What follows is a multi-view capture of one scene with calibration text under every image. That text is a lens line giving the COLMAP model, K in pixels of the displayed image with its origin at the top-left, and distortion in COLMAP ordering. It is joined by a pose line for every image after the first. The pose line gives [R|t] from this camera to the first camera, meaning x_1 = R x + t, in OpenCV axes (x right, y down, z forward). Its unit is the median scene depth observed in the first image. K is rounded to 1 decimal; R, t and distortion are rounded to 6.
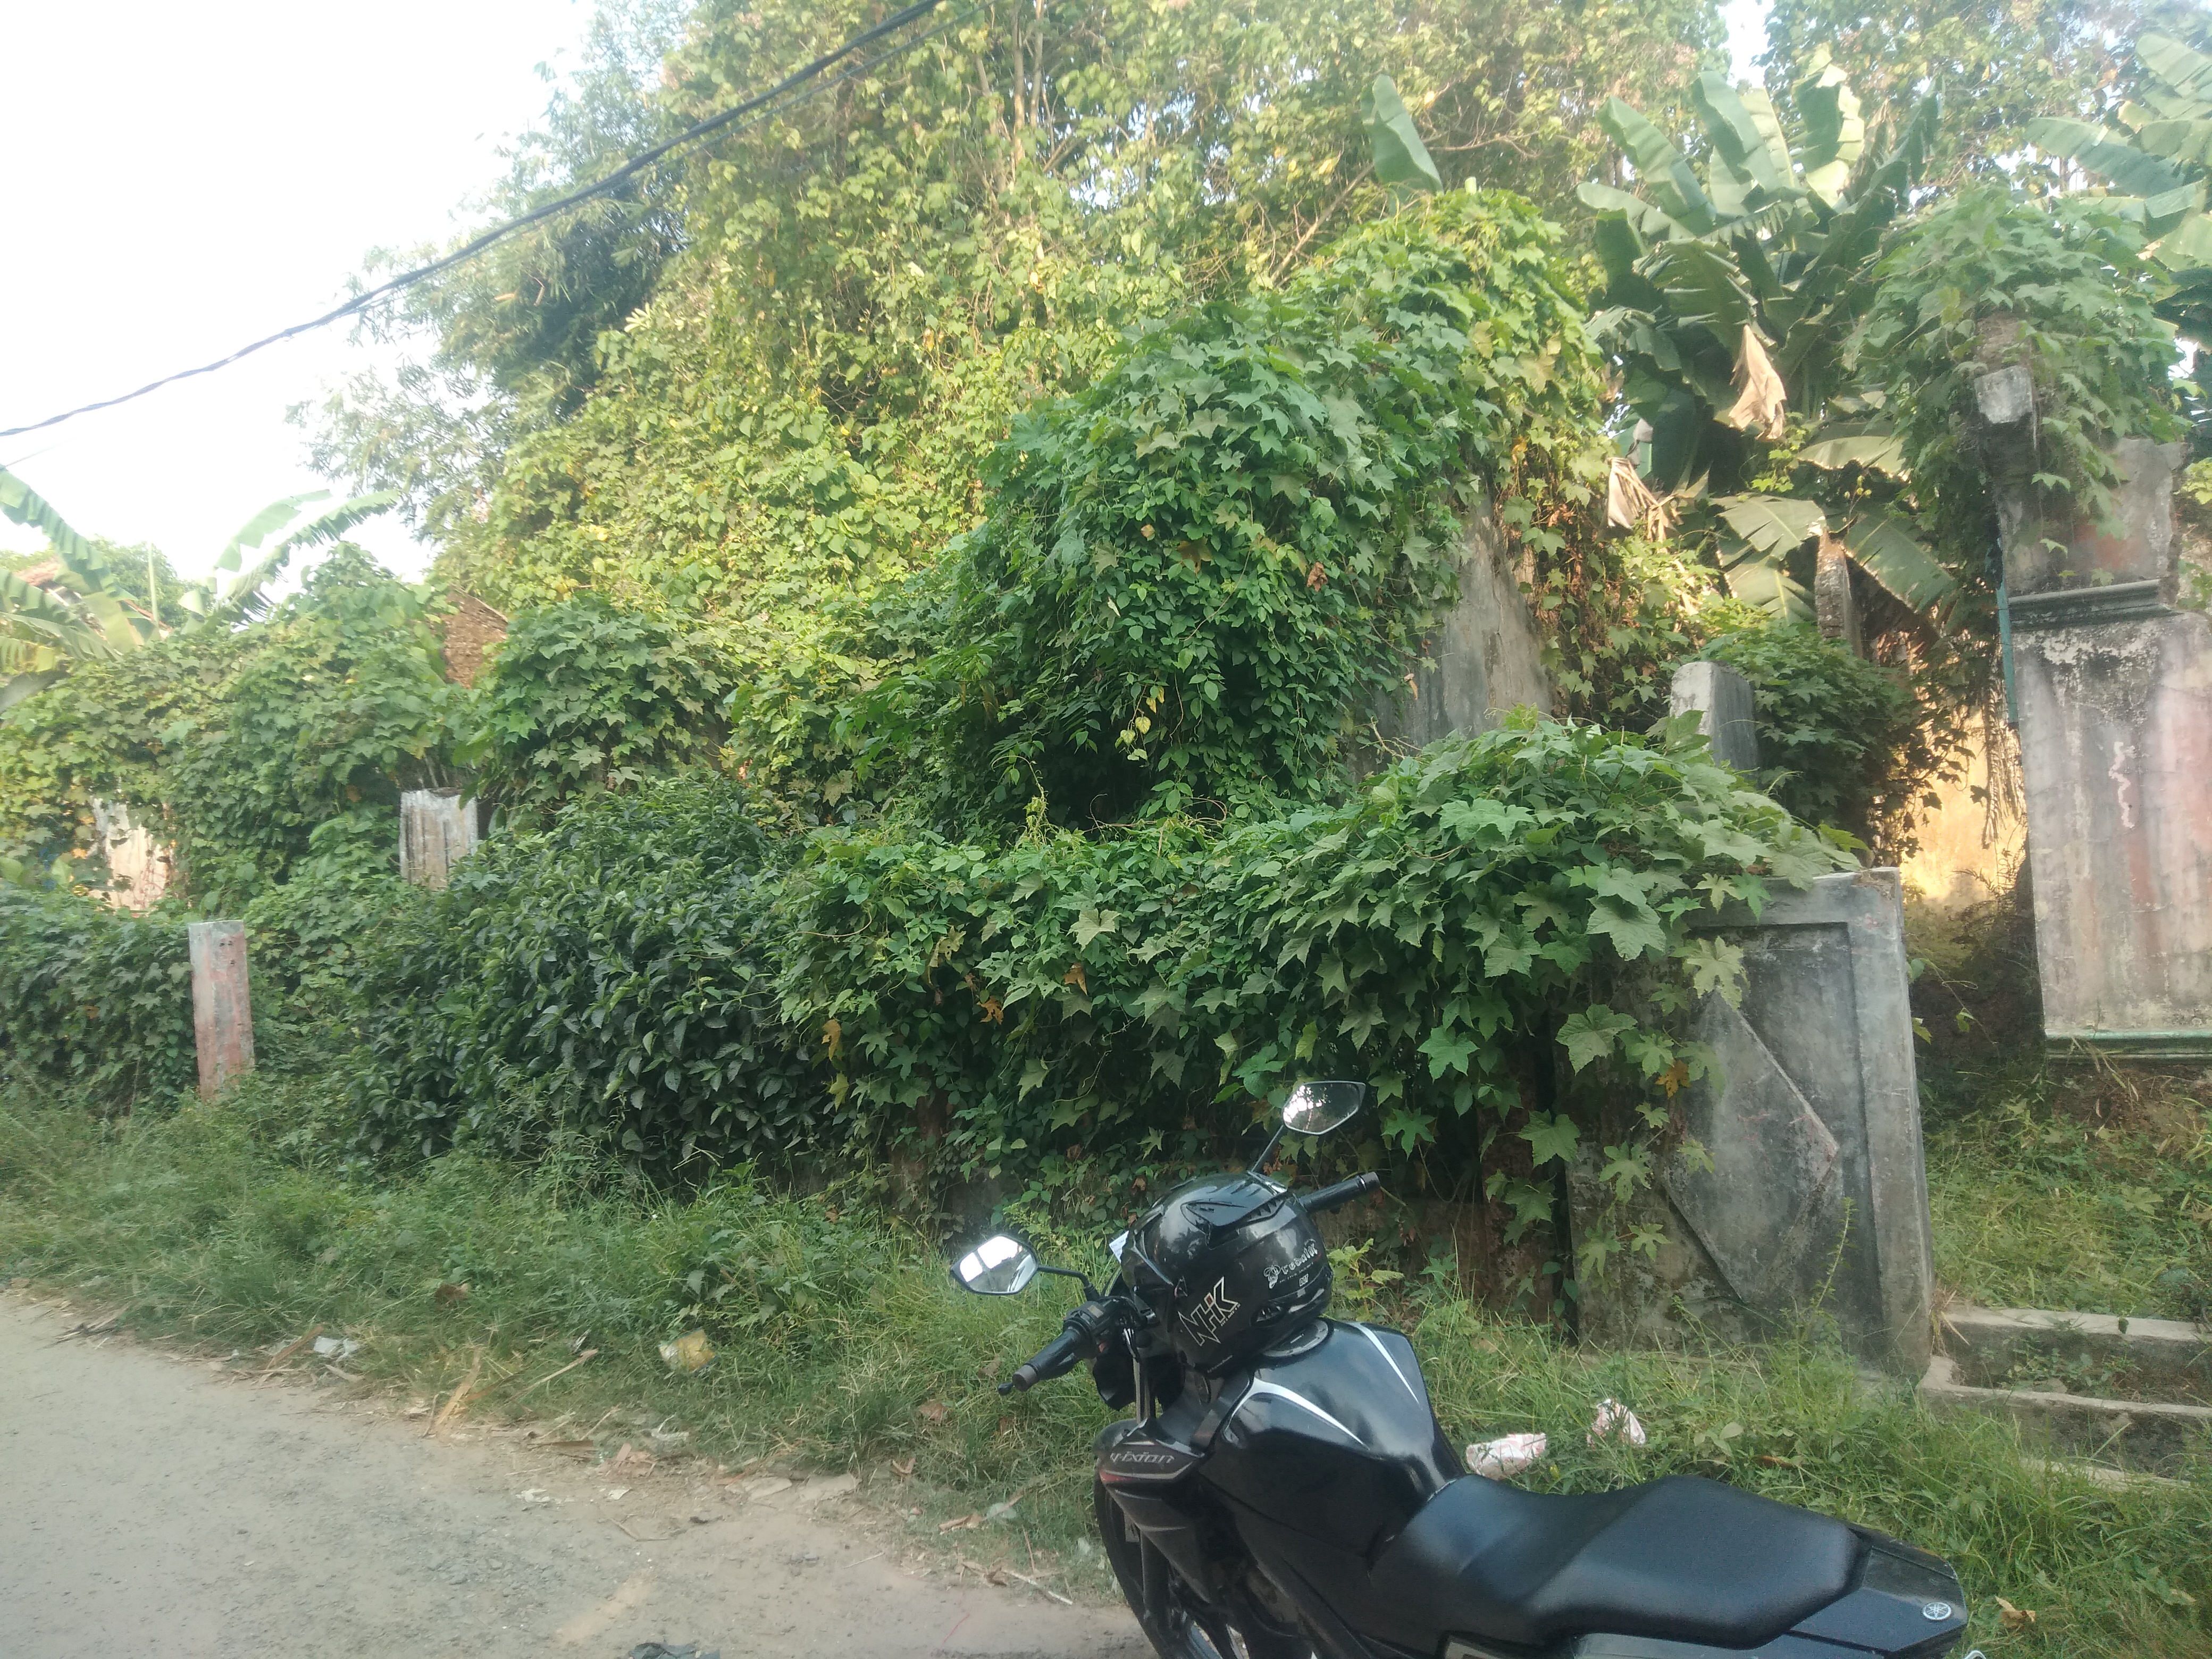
lens RADIAL K [[1517.9, 0, 1105.6], [0, 1517.9, 751.5], [0, 0, 1]] dist [-0.072694, 0.020872]
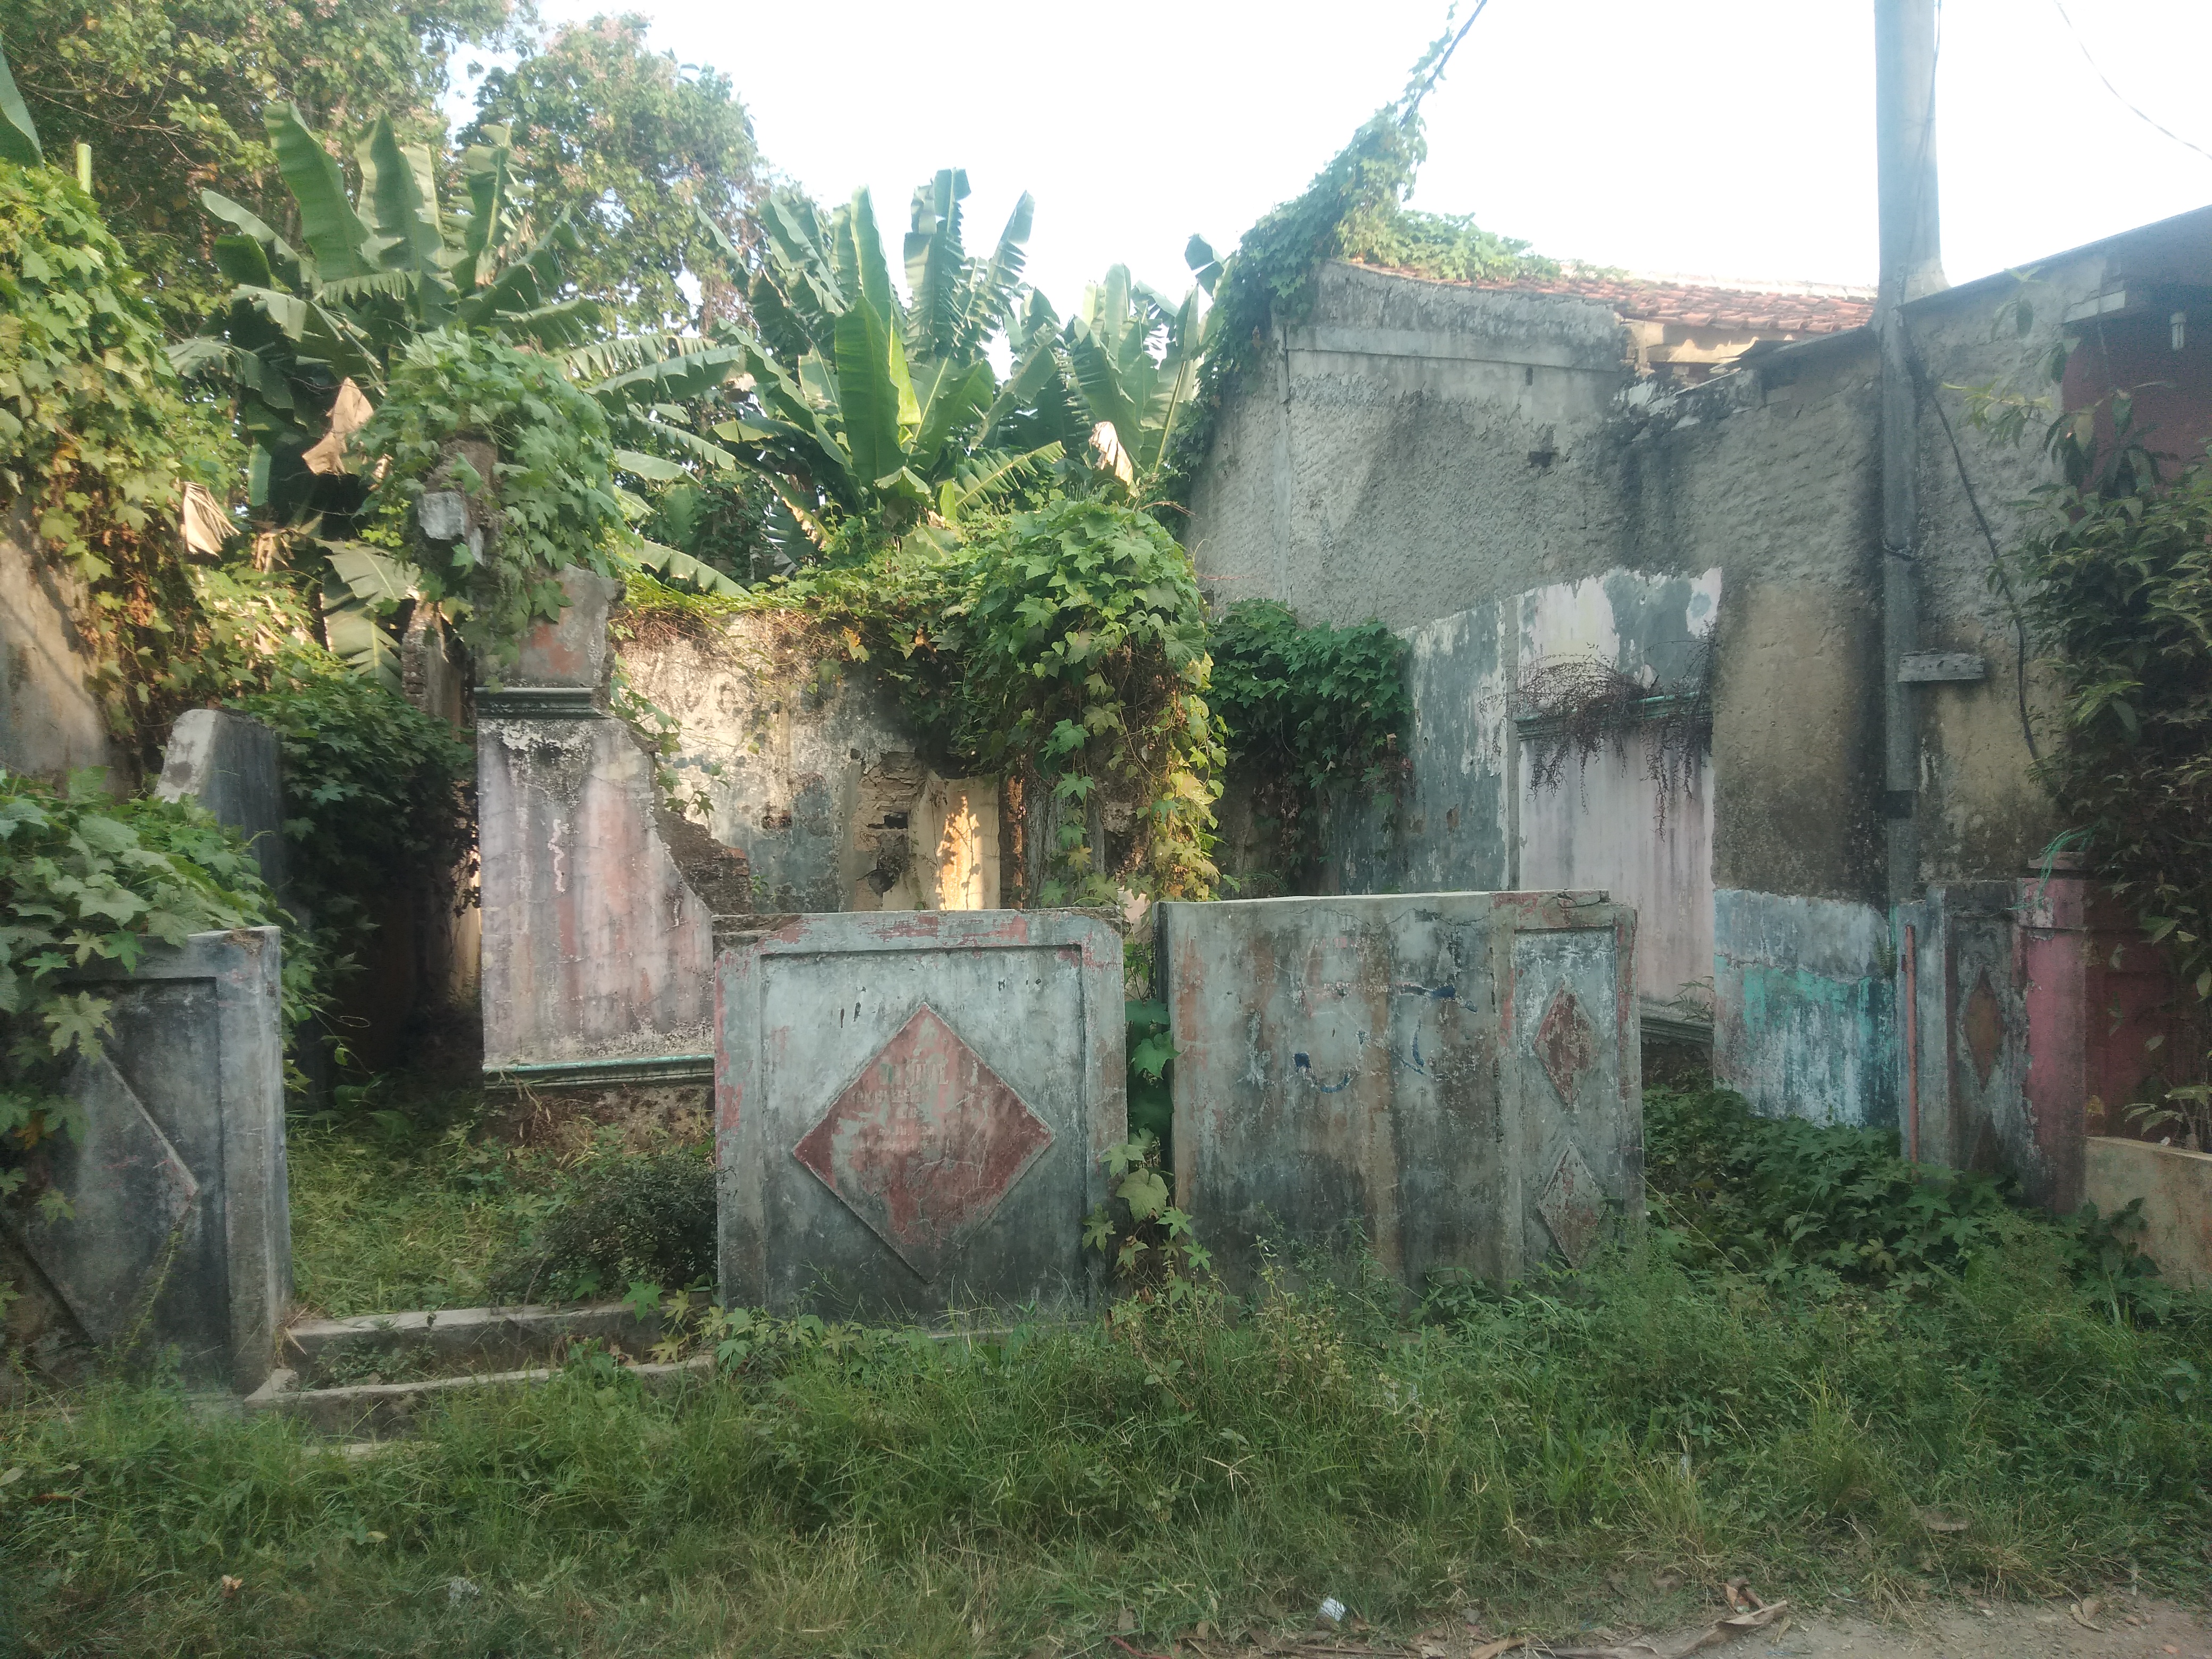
lens RADIAL K [[1517.9, 0, 1105.6], [0, 1517.9, 751.5], [0, 0, 1]] dist [-0.072694, 0.020872]
pose [[0.683912, 0.091468, 0.723808, 0.136870], [-0.077620, 0.995601, -0.052473, -0.039874], [-0.725424, -0.020295, 0.688003, -0.191816]]
